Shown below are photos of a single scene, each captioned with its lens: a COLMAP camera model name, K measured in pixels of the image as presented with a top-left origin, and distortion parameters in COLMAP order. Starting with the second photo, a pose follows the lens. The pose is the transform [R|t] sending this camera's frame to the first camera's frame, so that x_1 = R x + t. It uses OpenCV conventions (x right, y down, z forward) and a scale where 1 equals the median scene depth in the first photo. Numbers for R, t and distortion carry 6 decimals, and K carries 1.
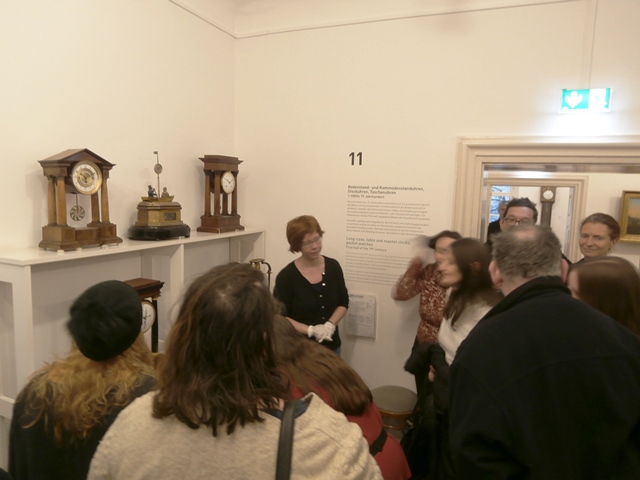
lens RADIAL K [[451.9, 0, 320.0], [0, 451.9, 240.0], [0, 0, 1]] dist [0.008478, 0.001268]
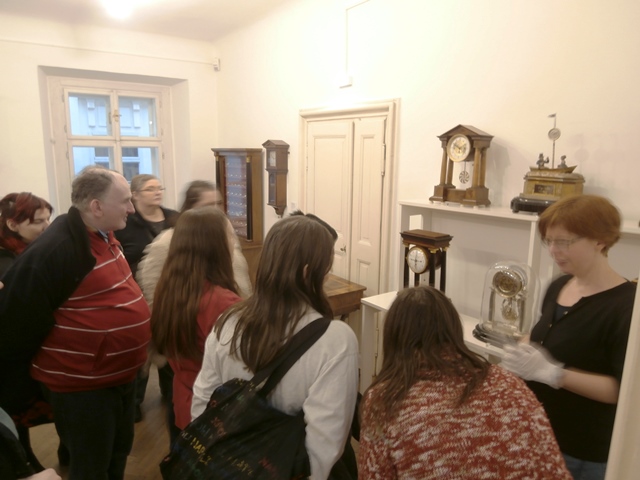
lens RADIAL K [[458.7, 0, 320.0], [0, 458.7, 240.0], [0, 0, 1]] dist [-0.000755, 0.000546]
pose [[-0.548005, 0.120194, -0.827795, 0.643950], [-0.121018, 0.967819, 0.220640, -0.103228], [0.827675, 0.221090, -0.515824, 1.149468]]
